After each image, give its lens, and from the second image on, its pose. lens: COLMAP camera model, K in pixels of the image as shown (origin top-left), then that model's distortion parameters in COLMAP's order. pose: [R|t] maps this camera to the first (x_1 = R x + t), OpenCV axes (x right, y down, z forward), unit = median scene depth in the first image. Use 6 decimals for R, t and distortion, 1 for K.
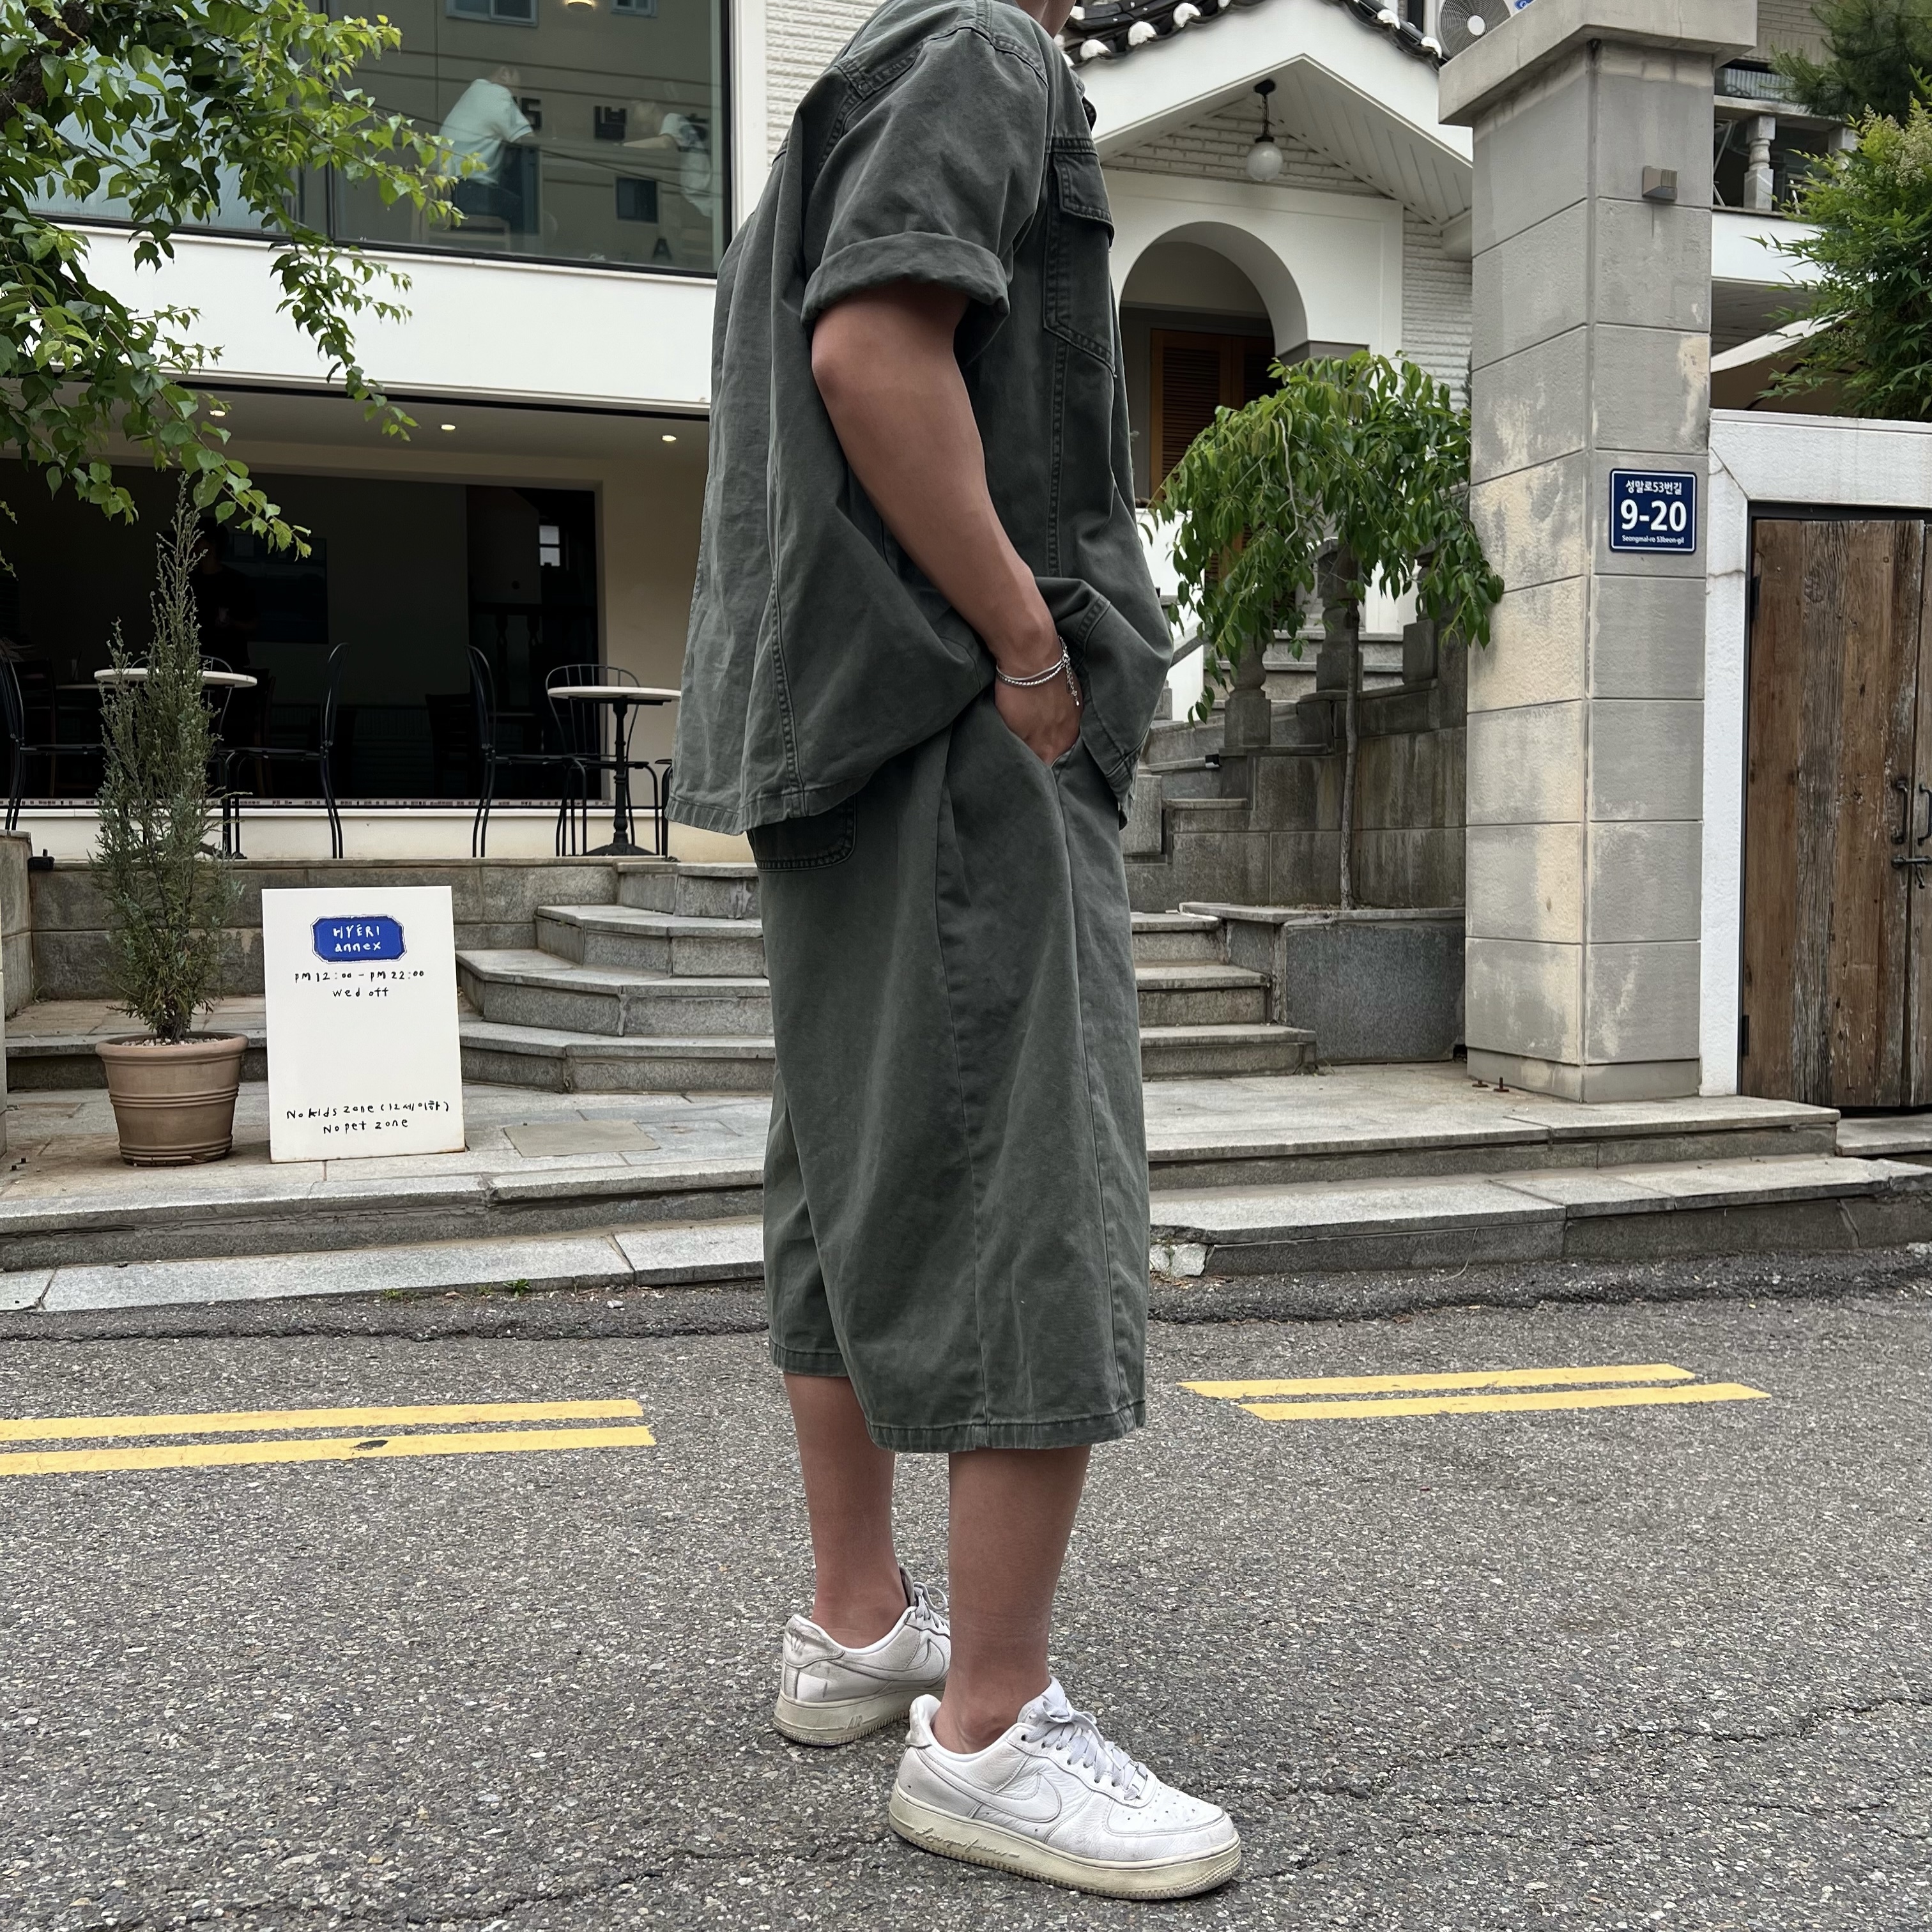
lens RADIAL K [[1940.9, 0, 988.3], [0, 1940.9, 1063.2], [0, 0, 1]] dist [0.041044, 0.000000]
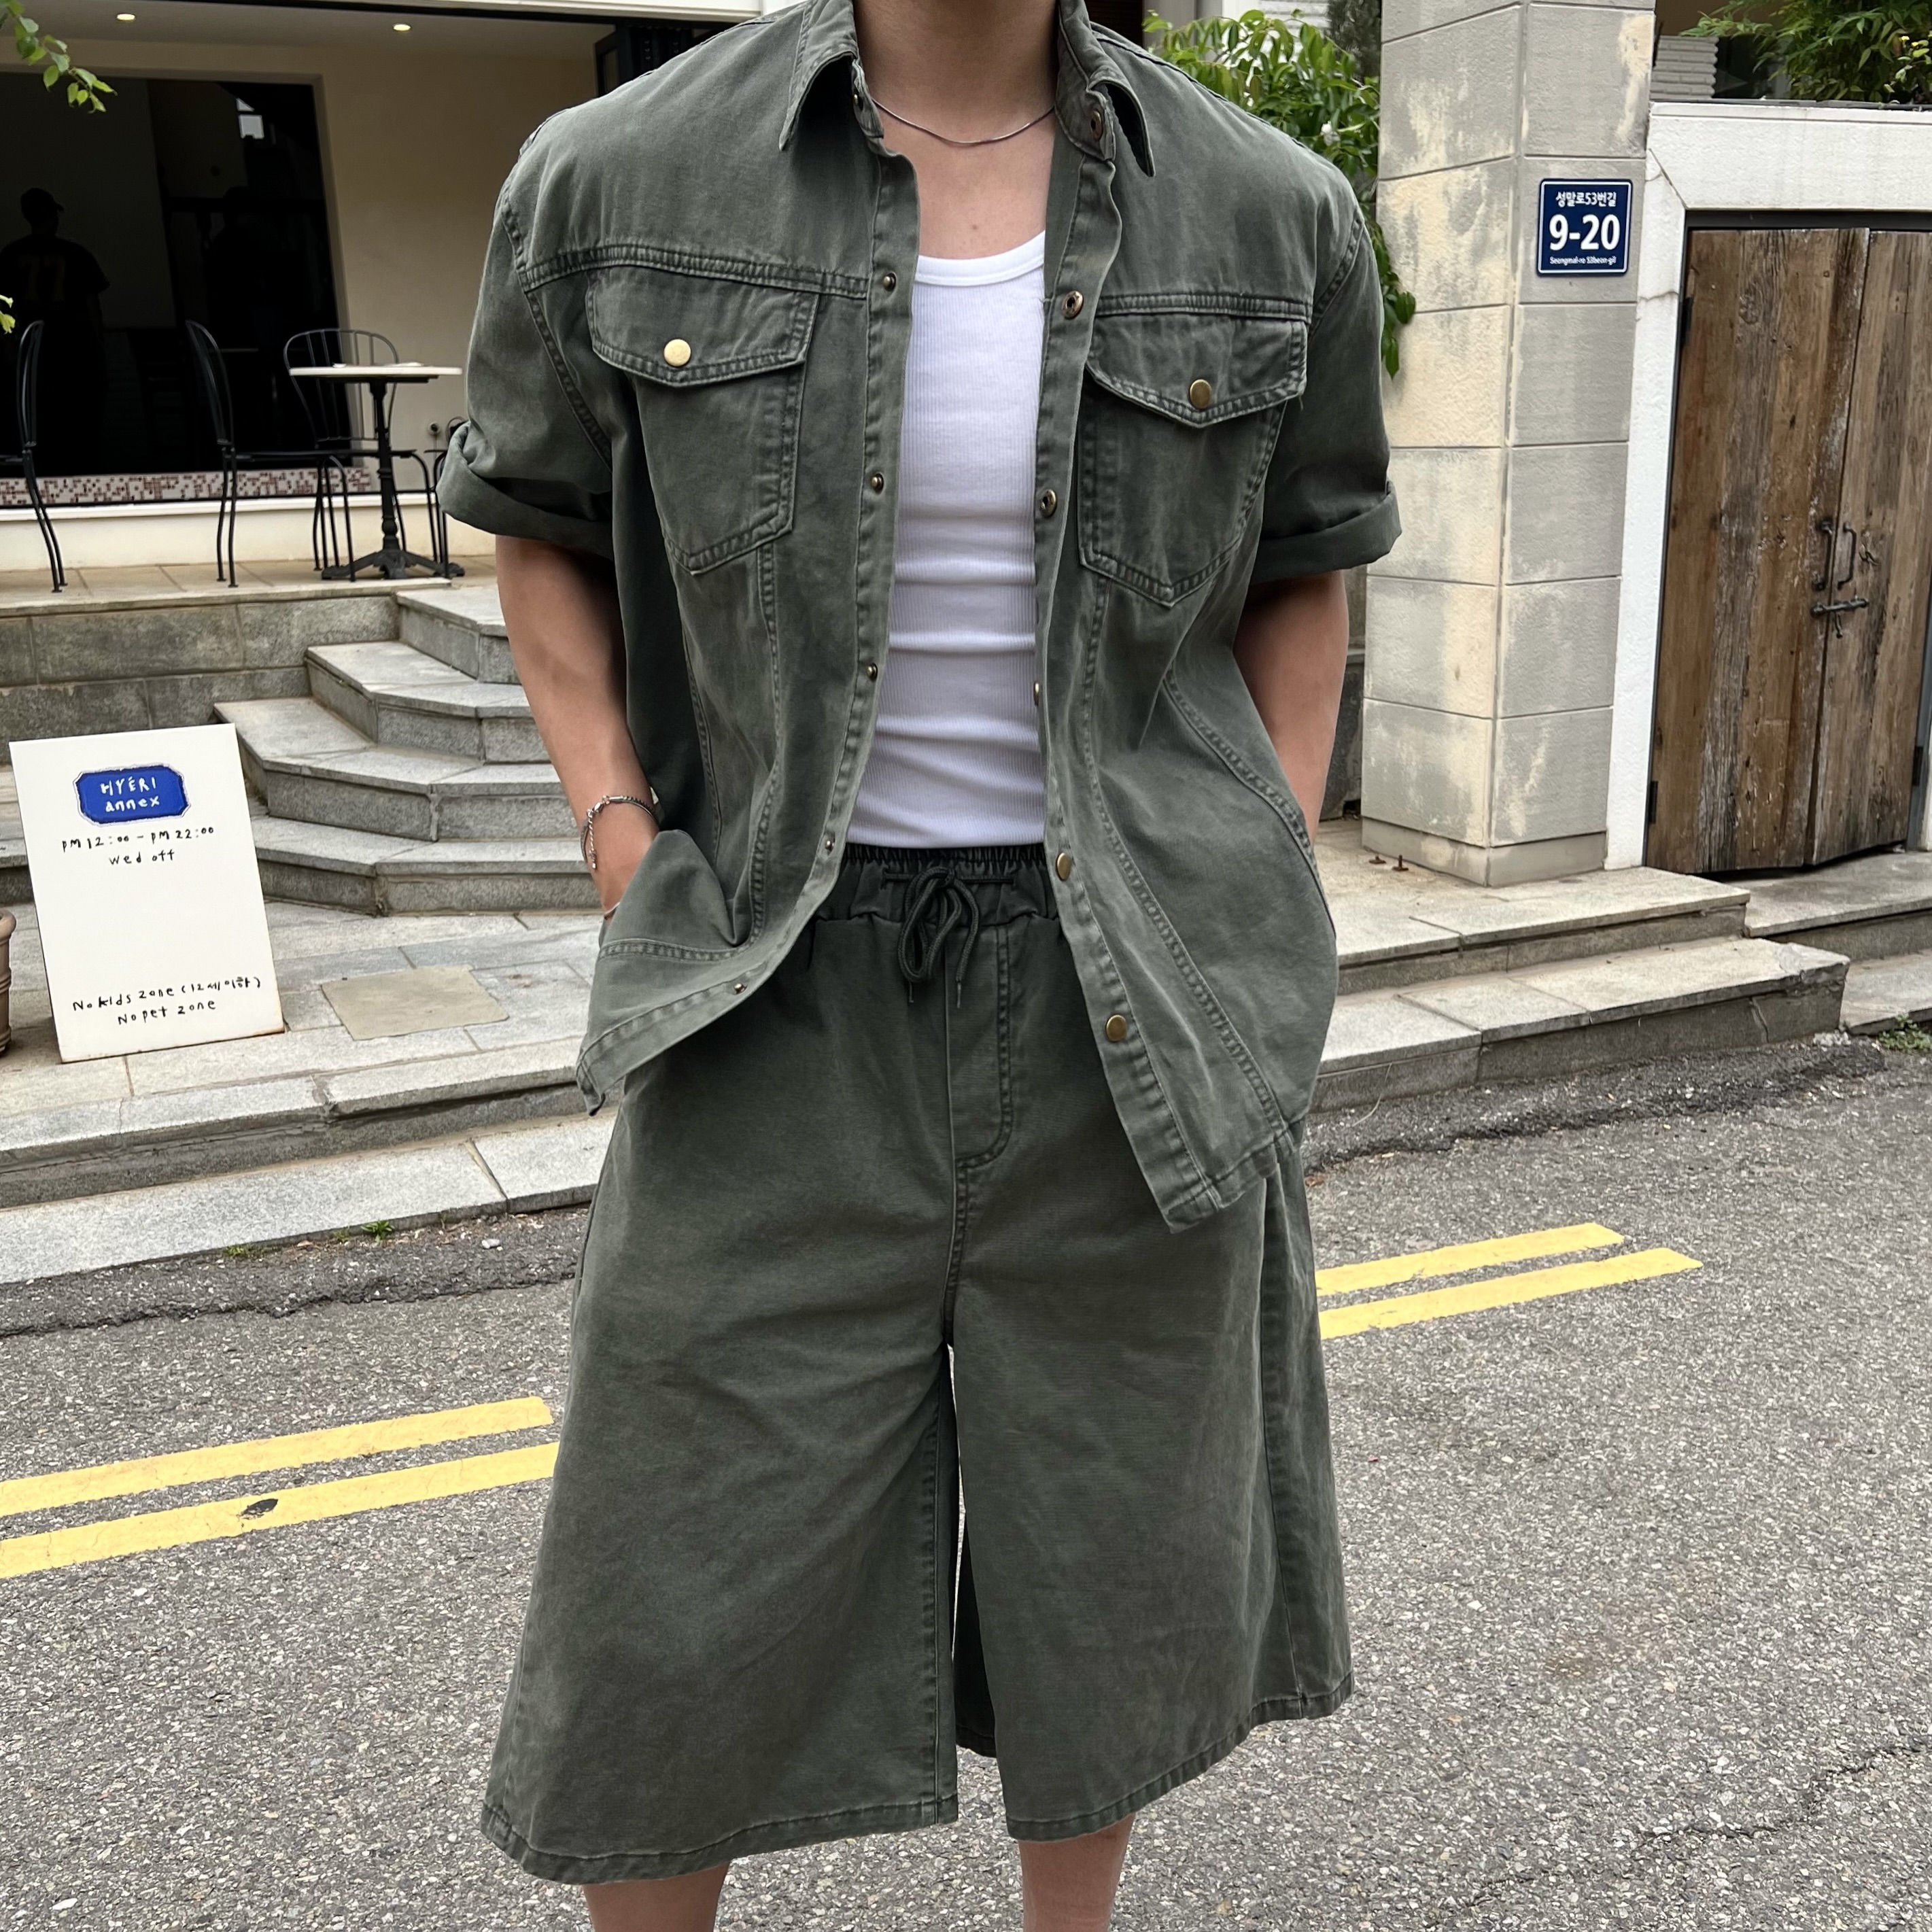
lens RADIAL K [[2040.8, 0, 996.7], [0, 2040.8, 1045.6], [0, 0, 1]] dist [0.033824, 0.000000]
pose [[0.993470, -0.052627, 0.101231, -0.041521], [0.030171, 0.976861, 0.211738, -0.139431], [-0.110032, -0.207301, 0.972070, 0.052859]]
